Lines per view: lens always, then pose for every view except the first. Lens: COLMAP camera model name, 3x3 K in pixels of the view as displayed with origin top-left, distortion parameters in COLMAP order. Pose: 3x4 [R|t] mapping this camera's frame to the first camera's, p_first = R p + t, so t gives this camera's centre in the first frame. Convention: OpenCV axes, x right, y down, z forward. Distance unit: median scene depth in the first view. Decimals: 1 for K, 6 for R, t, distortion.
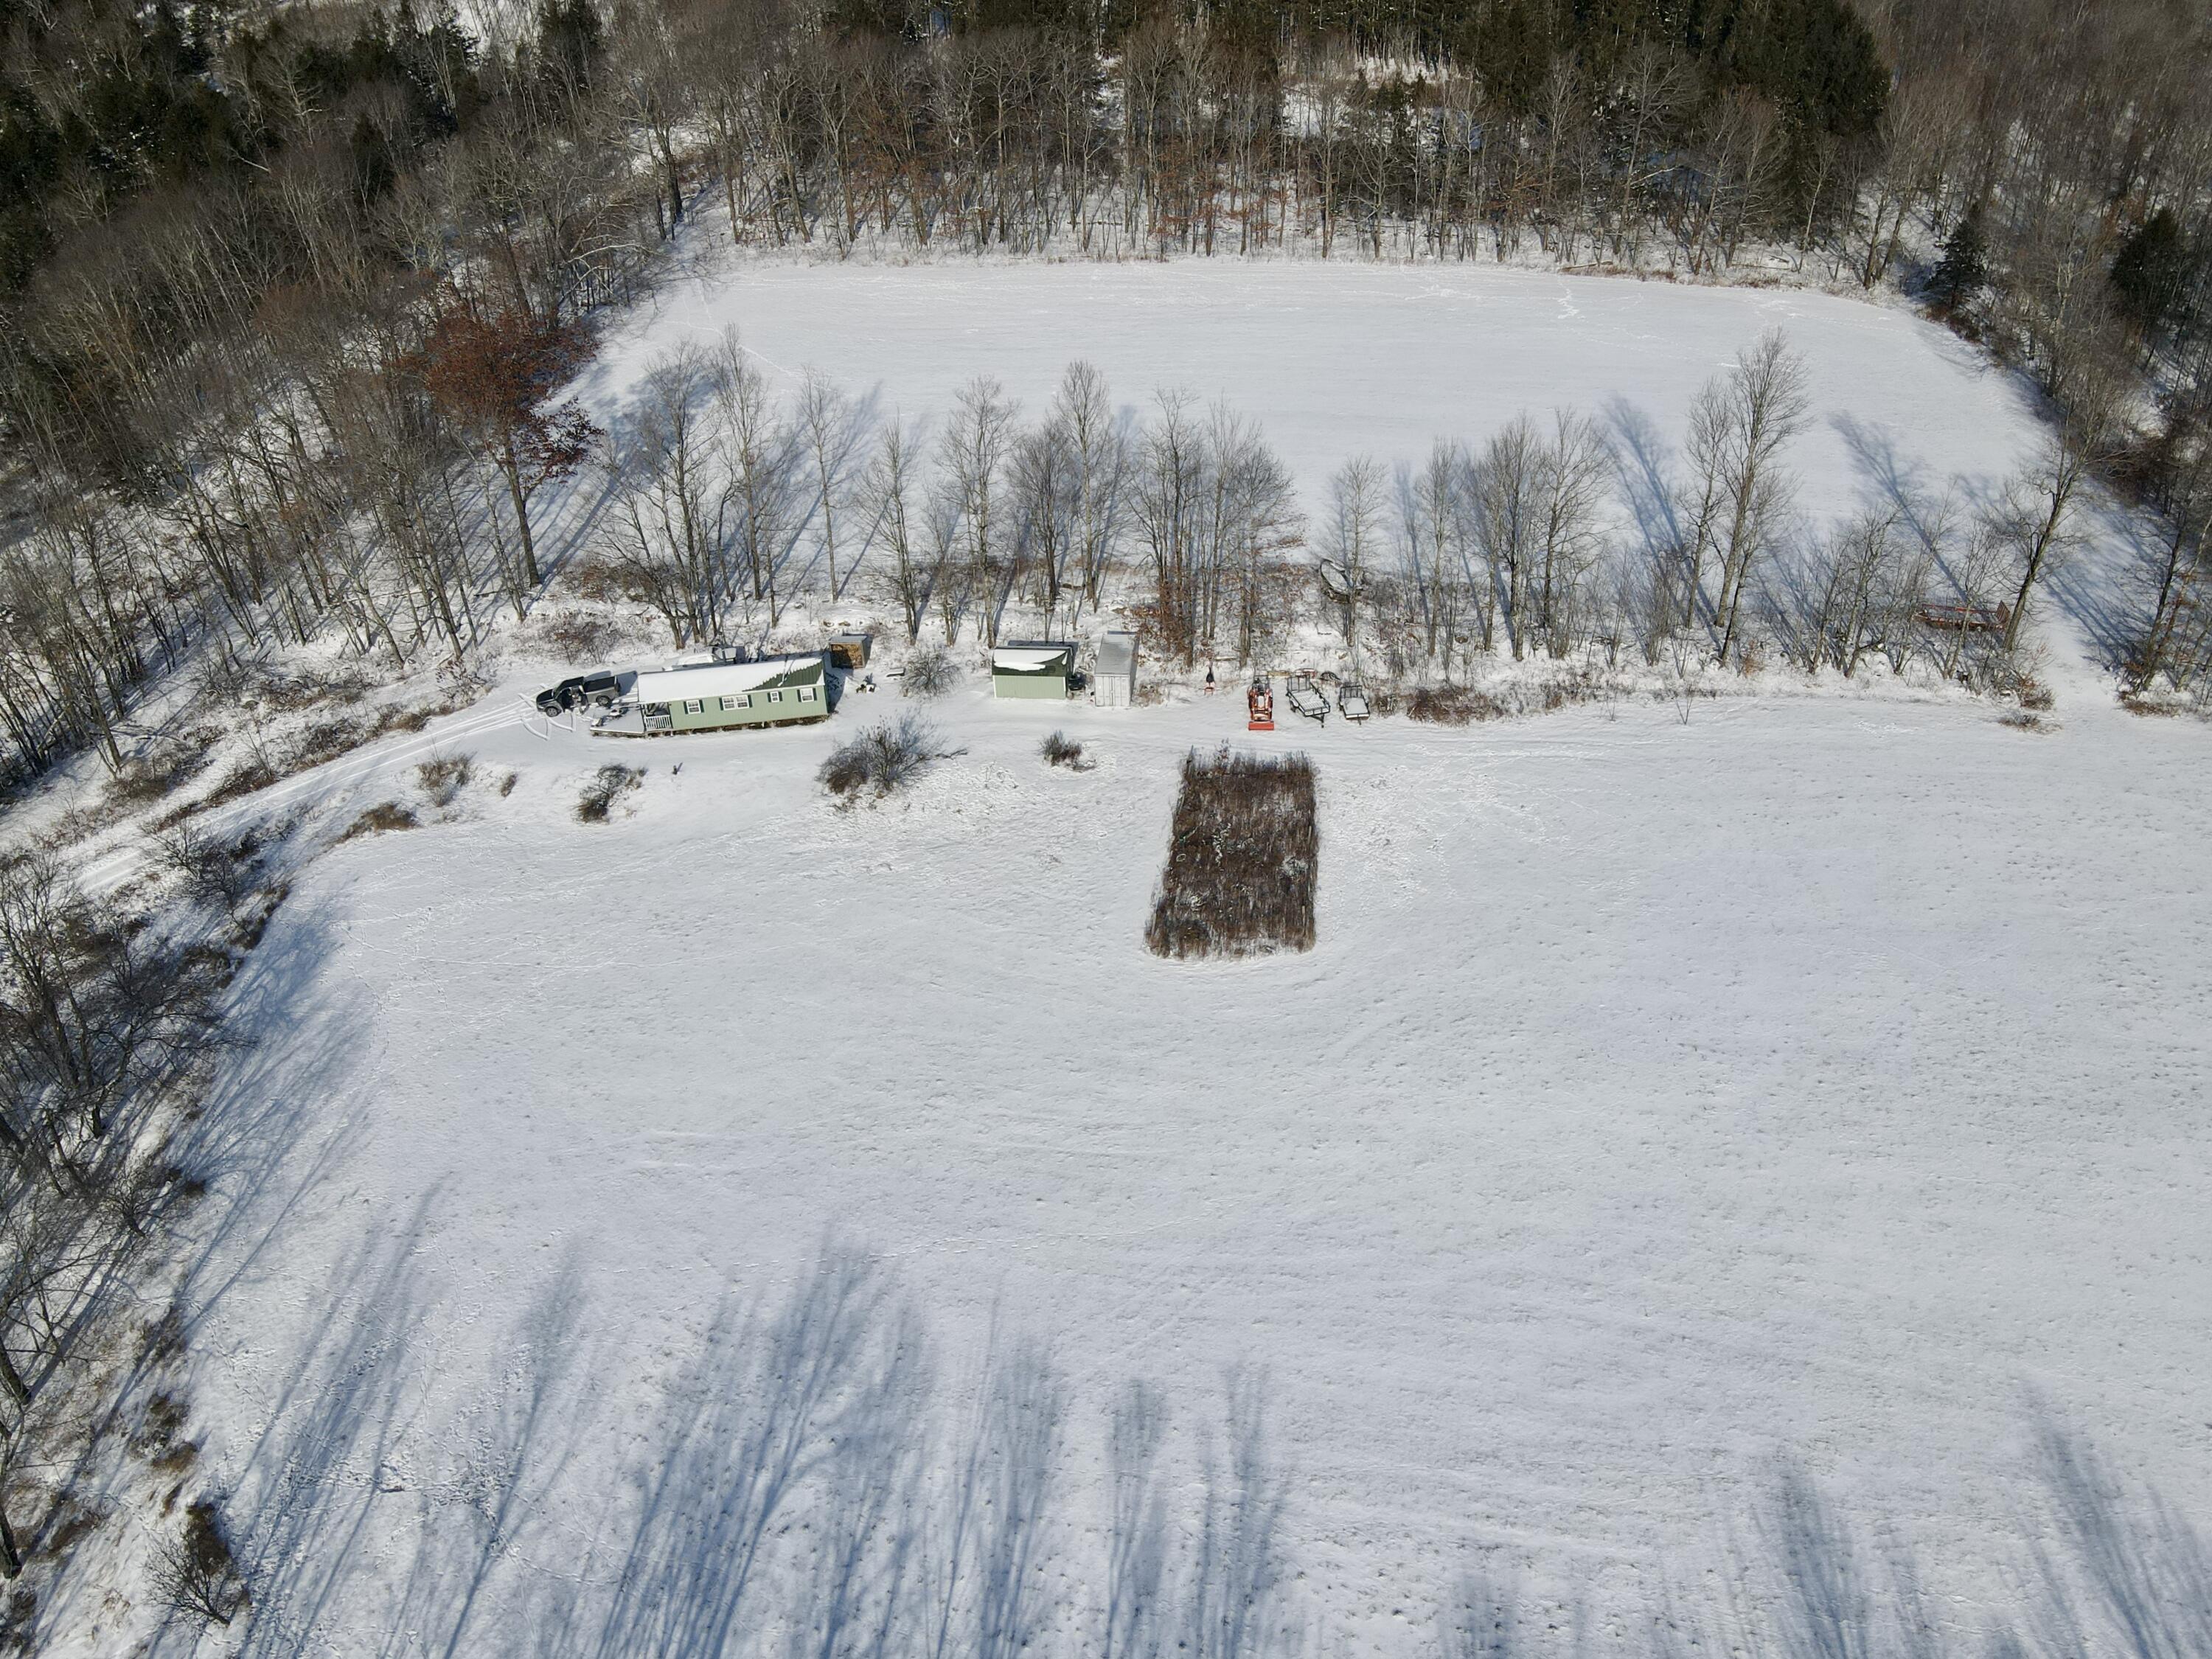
lens RADIAL K [[1777.6, 0, 1115.8], [0, 1777.6, 782.1], [0, 0, 1]] dist [0.002929, 0.013378]
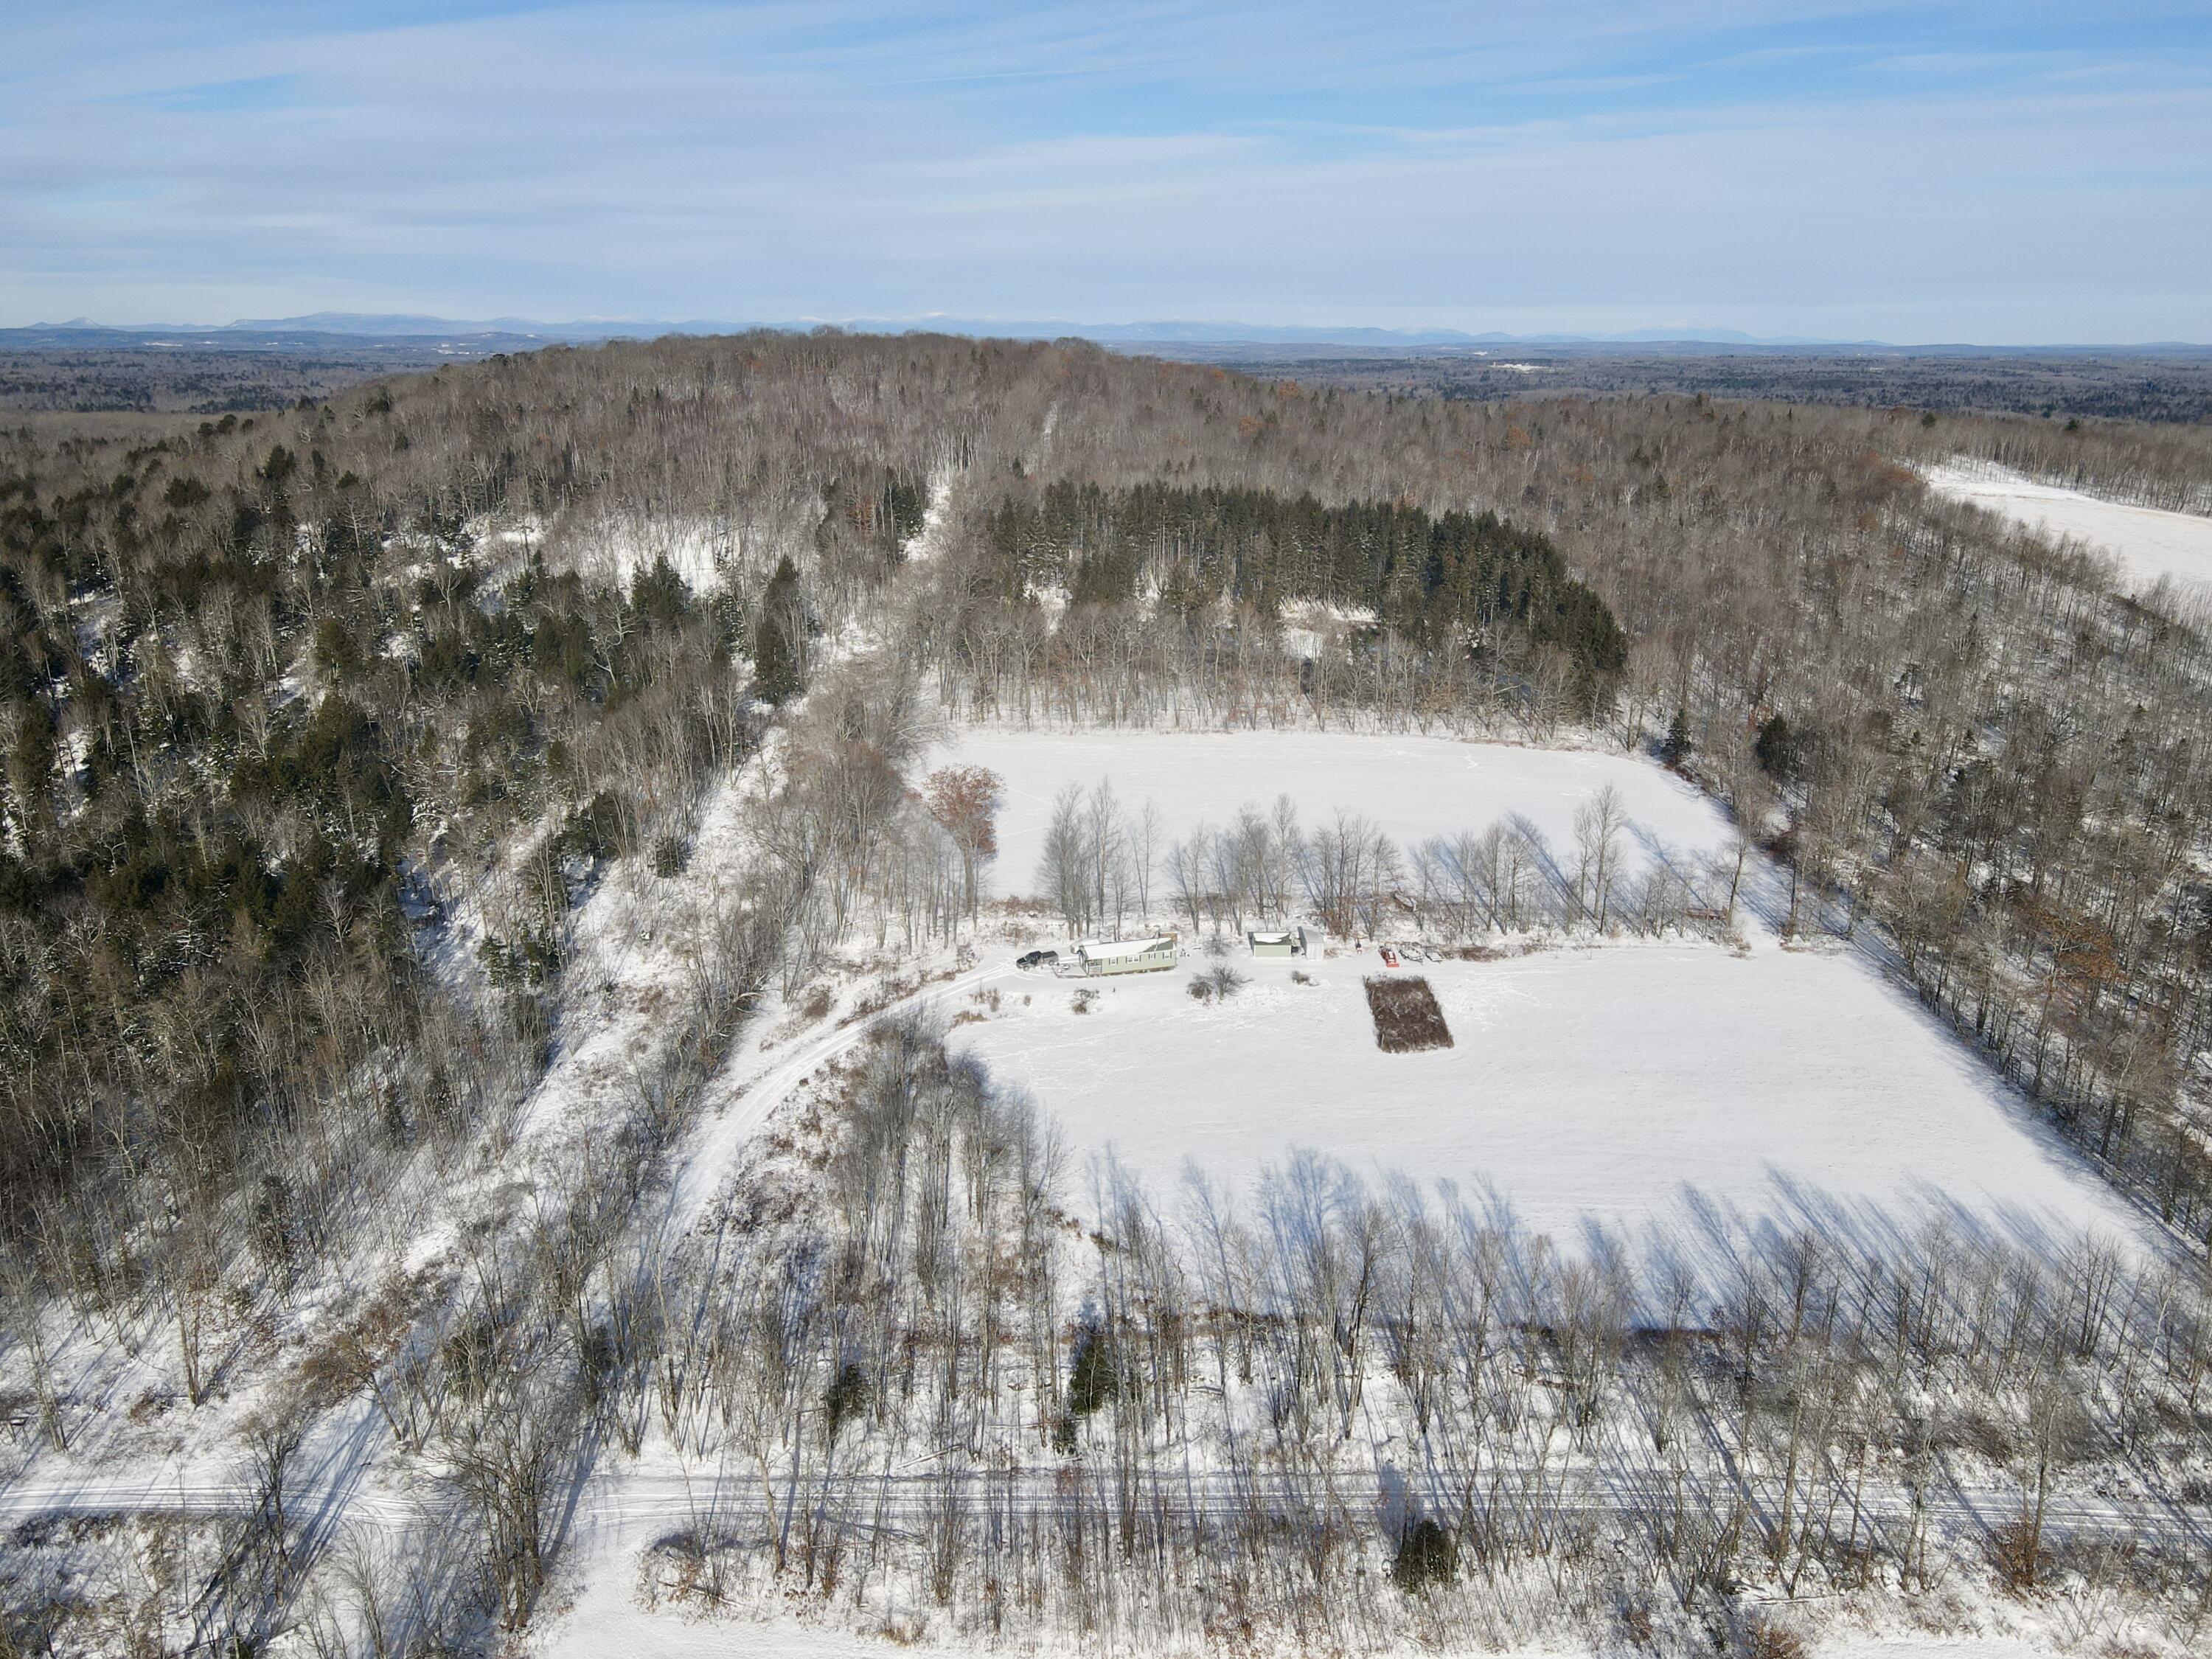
lens RADIAL K [[1777.6, 0, 1115.8], [0, 1777.6, 782.1], [0, 0, 1]] dist [0.002929, 0.013378]
pose [[0.990102, 0.001651, 0.140339, -0.509548], [0.031077, 0.972531, -0.230690, 0.220721], [-0.136865, 0.232768, 0.962854, -0.961067]]
